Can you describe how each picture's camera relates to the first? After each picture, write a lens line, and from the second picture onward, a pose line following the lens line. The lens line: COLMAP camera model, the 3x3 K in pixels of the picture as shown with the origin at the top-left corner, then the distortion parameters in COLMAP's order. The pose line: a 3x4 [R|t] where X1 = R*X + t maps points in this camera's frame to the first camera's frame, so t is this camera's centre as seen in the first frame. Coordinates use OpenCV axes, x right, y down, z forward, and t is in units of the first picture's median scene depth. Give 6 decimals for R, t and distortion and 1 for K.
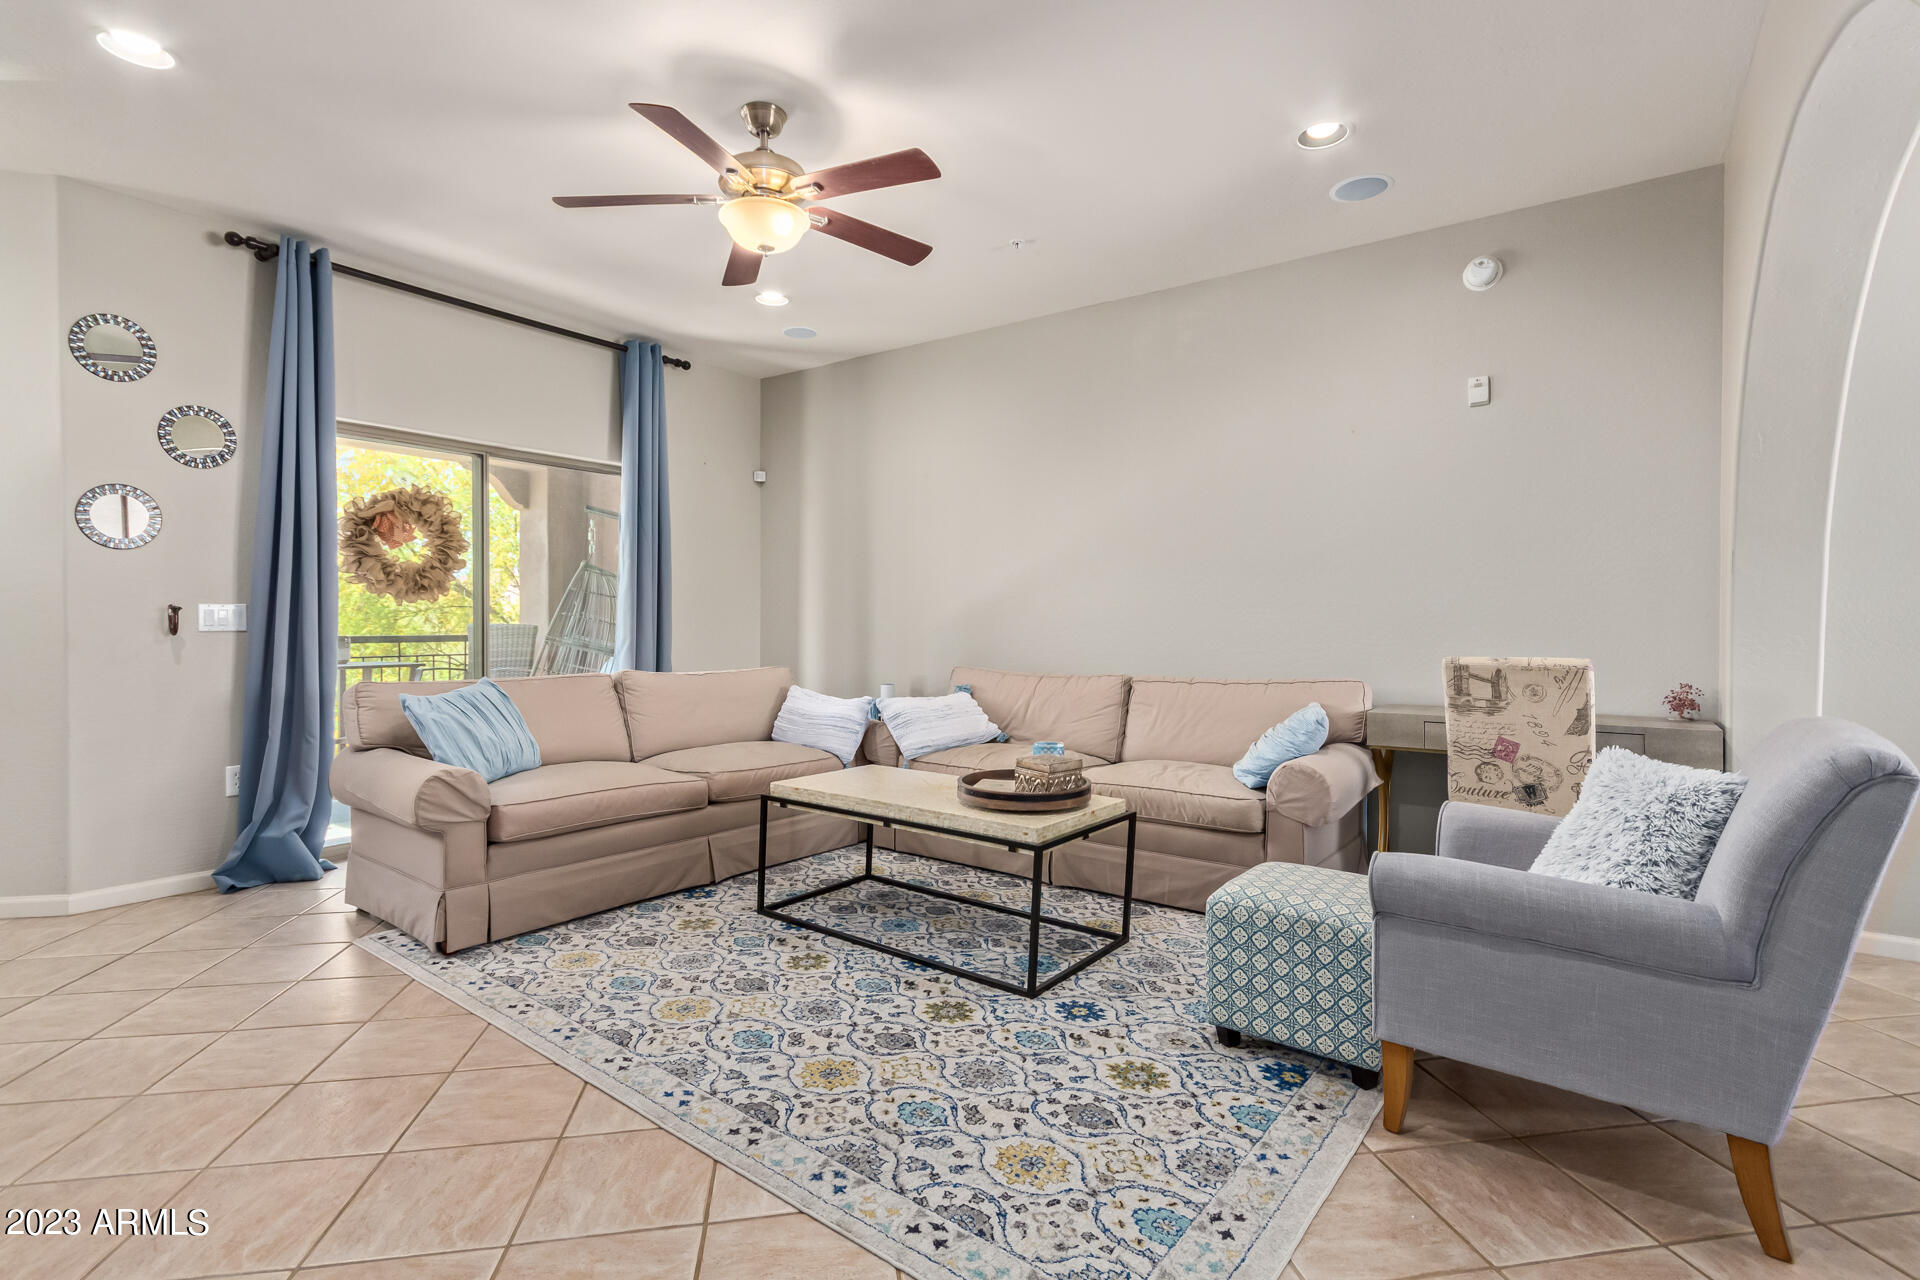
lens RADIAL K [[886.7, 0, 972.8], [0, 886.7, 644.1], [0, 0, 1]] dist [0.009027, -0.000386]
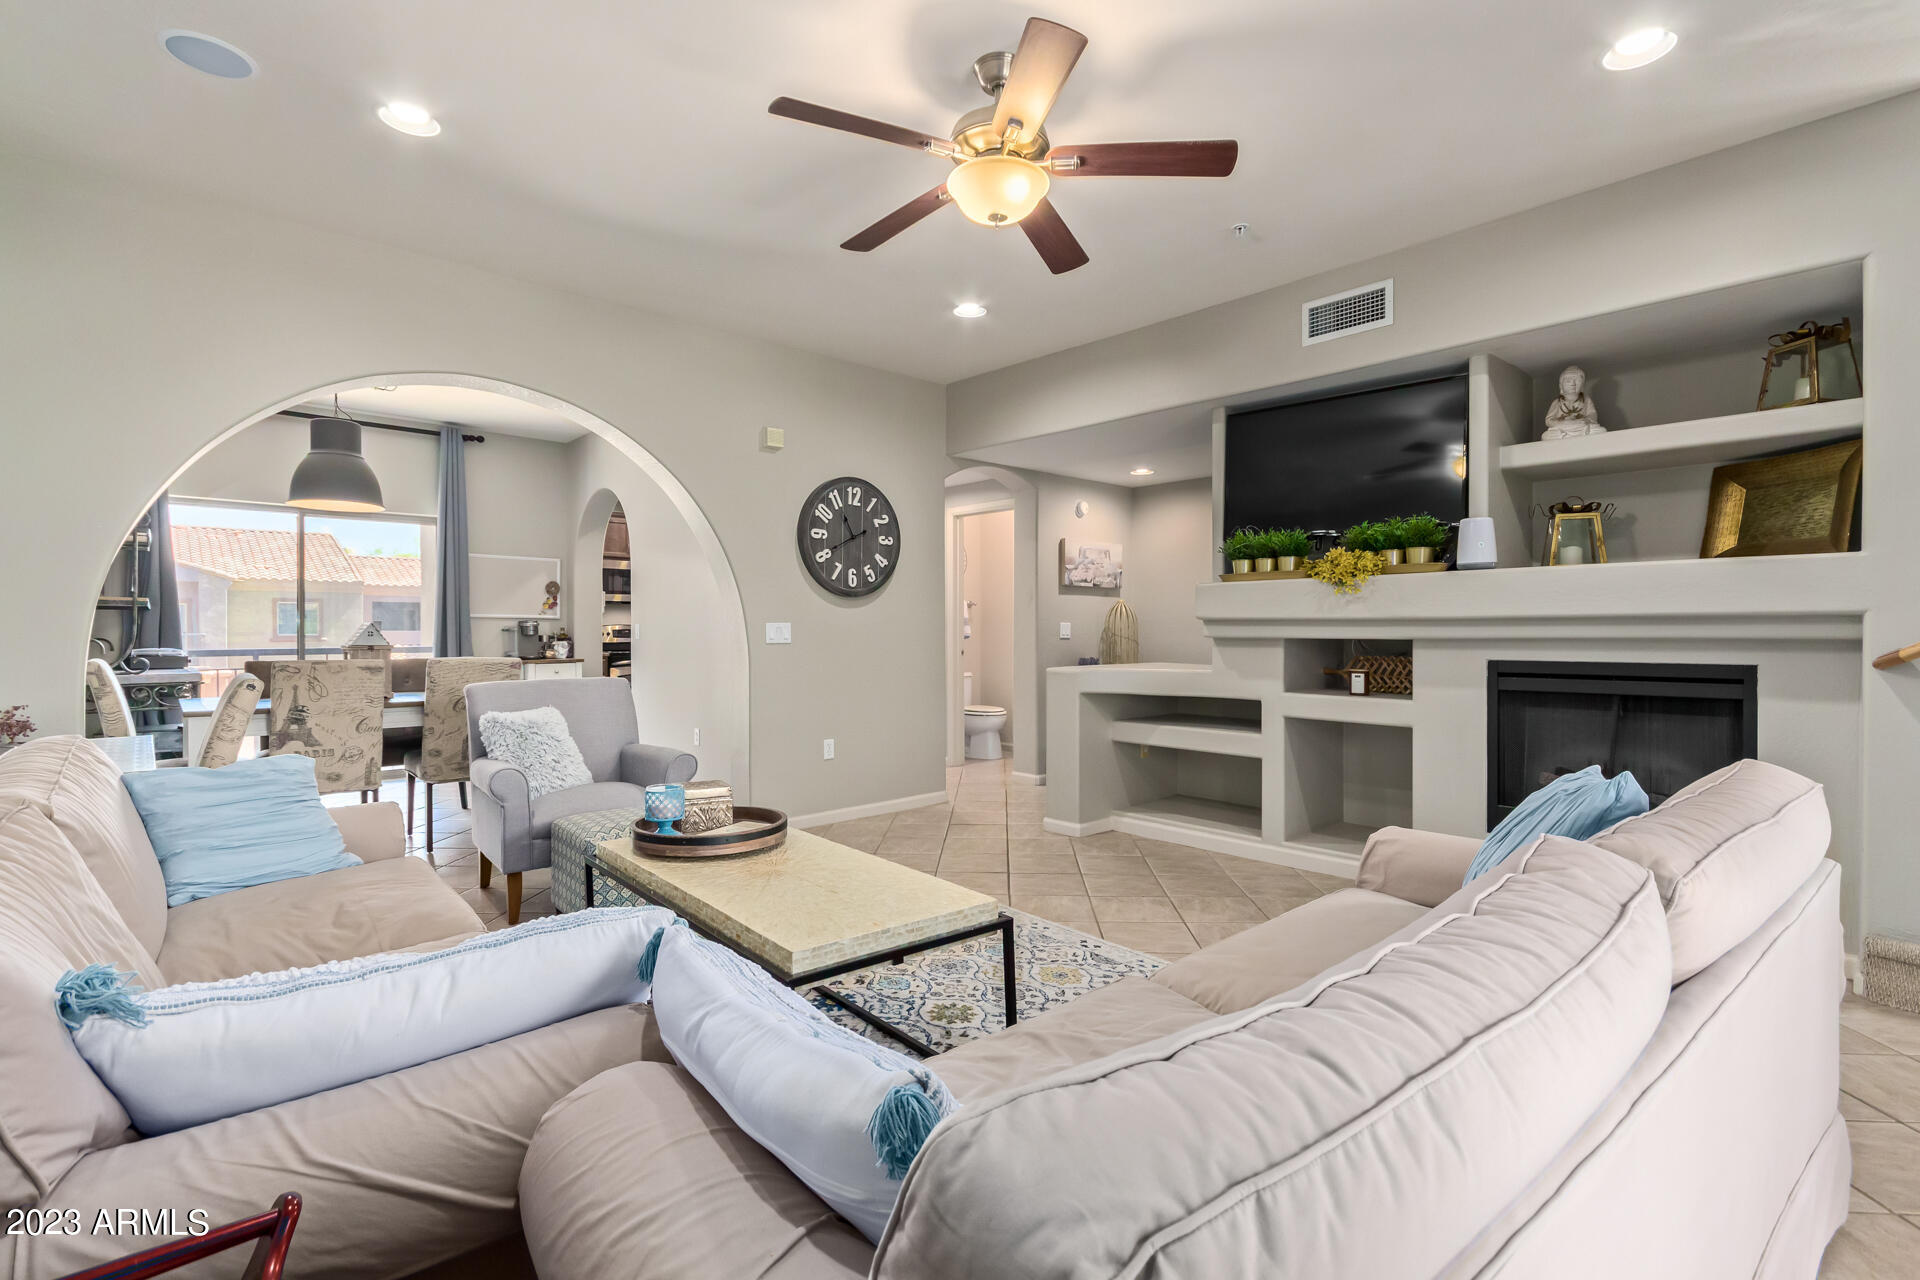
lens RADIAL K [[886.7, 0, 960.8], [0, 886.7, 637.7], [0, 0, 1]] dist [0.009027, -0.000386]
pose [[-0.974700, 0.001673, 0.223511, -0.420762], [0.008172, 0.999570, 0.028154, -0.053540], [-0.223368, 0.029268, -0.974295, 1.975480]]
